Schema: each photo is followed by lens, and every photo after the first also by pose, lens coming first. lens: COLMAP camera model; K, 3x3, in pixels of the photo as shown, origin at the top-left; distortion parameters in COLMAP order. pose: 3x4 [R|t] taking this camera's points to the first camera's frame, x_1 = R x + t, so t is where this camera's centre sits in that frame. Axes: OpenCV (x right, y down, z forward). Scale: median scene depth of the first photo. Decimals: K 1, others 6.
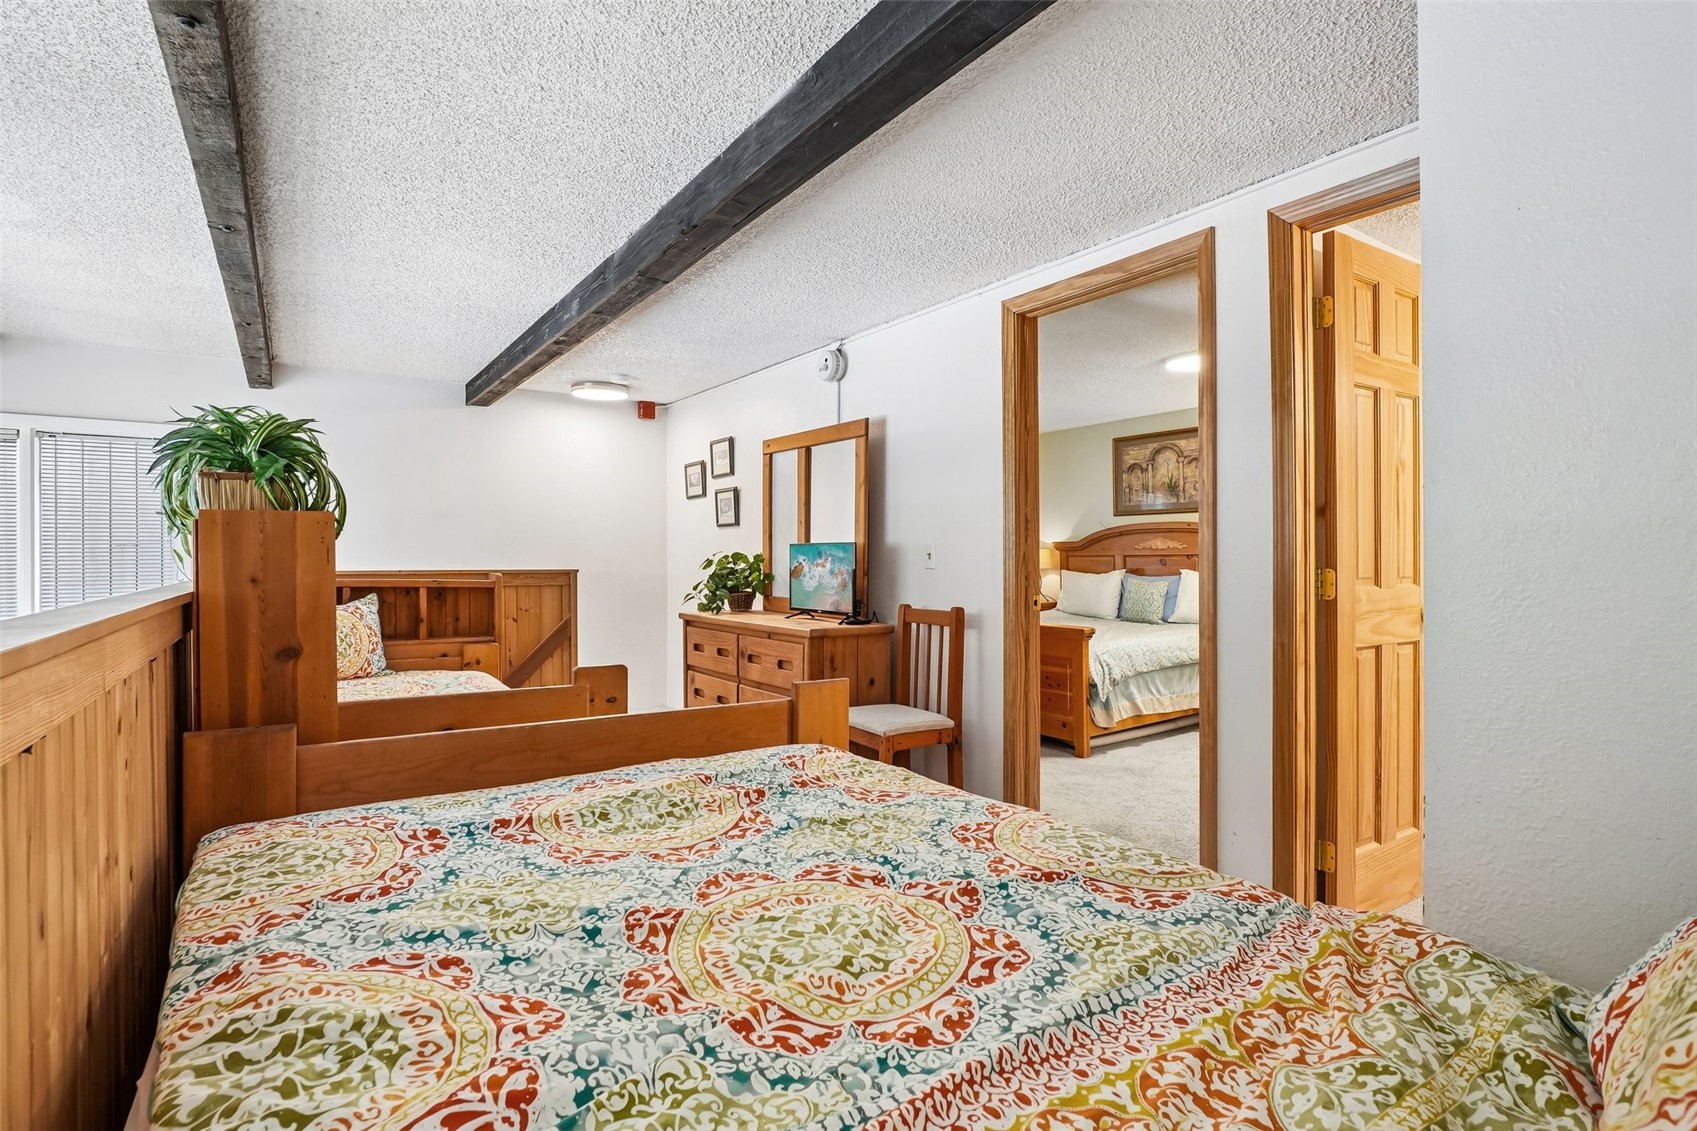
lens RADIAL K [[816.6, 0, 848.6], [0, 816.6, 555.7], [0, 0, 1]] dist [-0.024857, 0.007814]
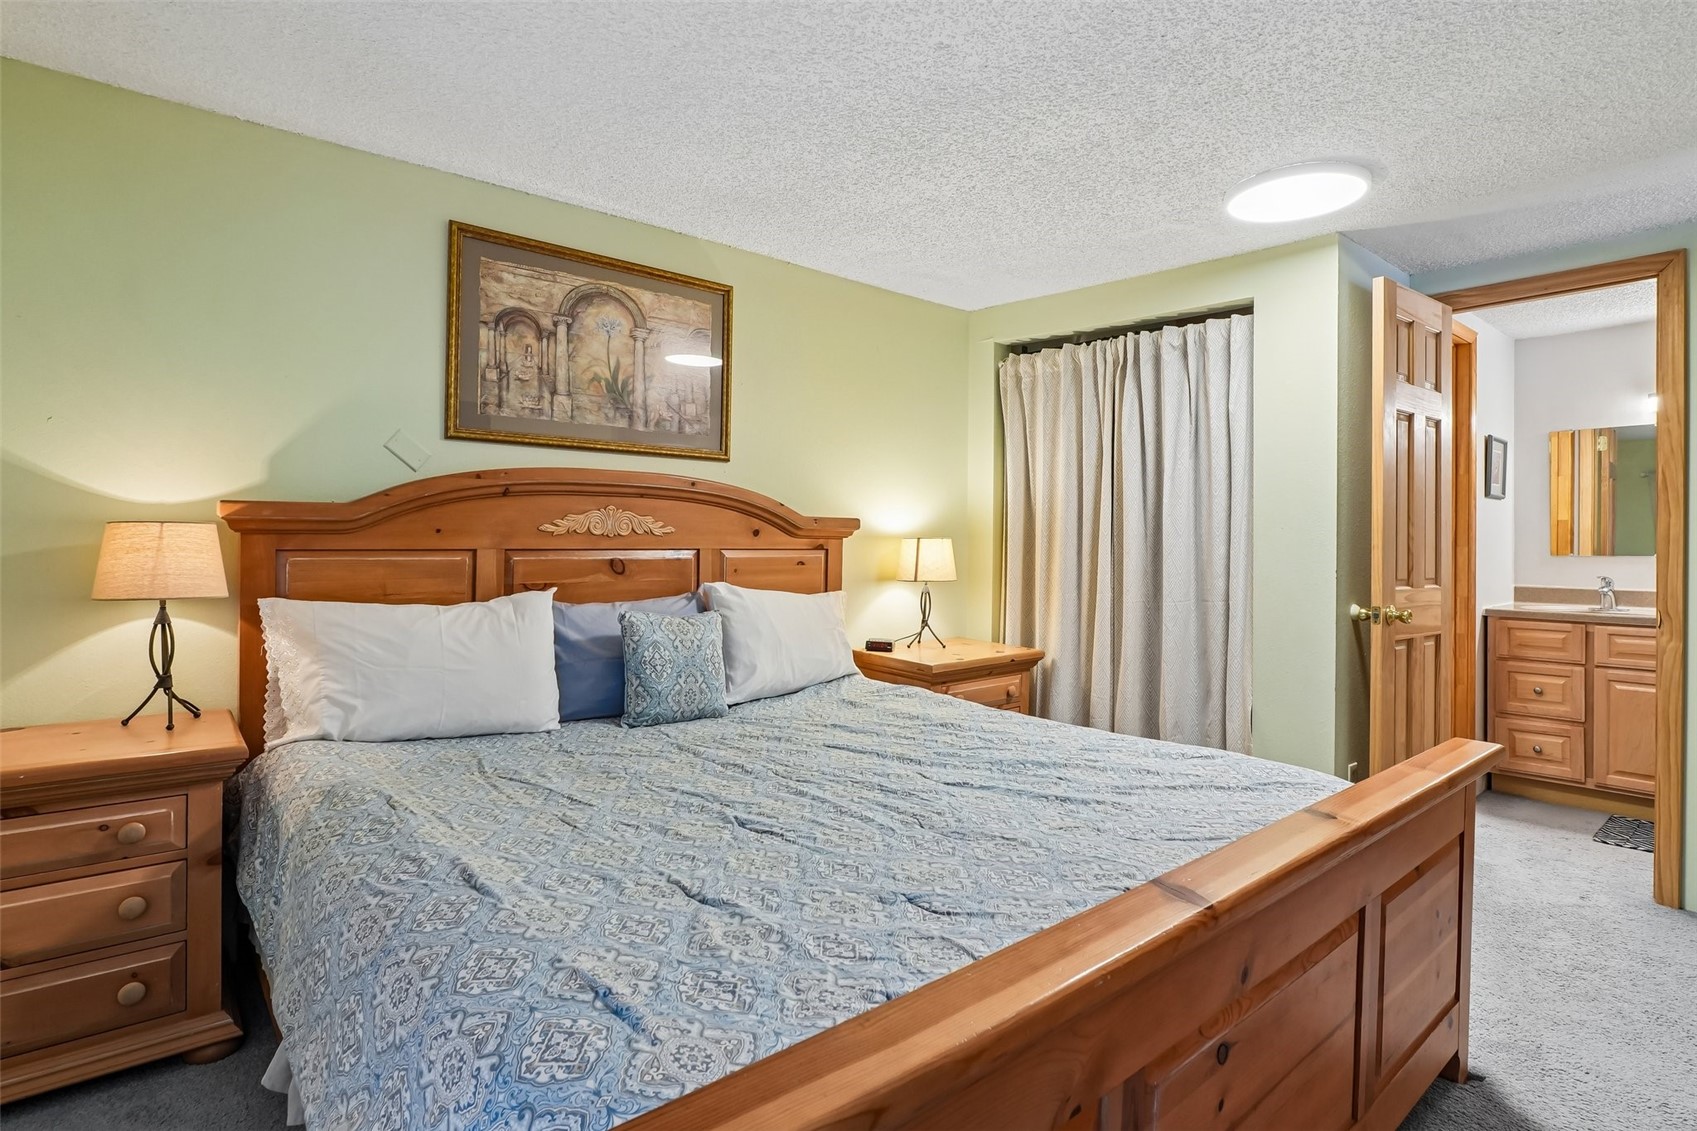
lens RADIAL K [[861.0, 0, 801.8], [0, 861.0, 543.3], [0, 0, 1]] dist [-0.020332, 0.000319]
pose [[-0.076254, 0.003670, 0.997082, -0.063958], [-0.009587, 0.999944, -0.004414, -0.002920], [-0.997042, -0.009896, -0.076215, 0.950470]]
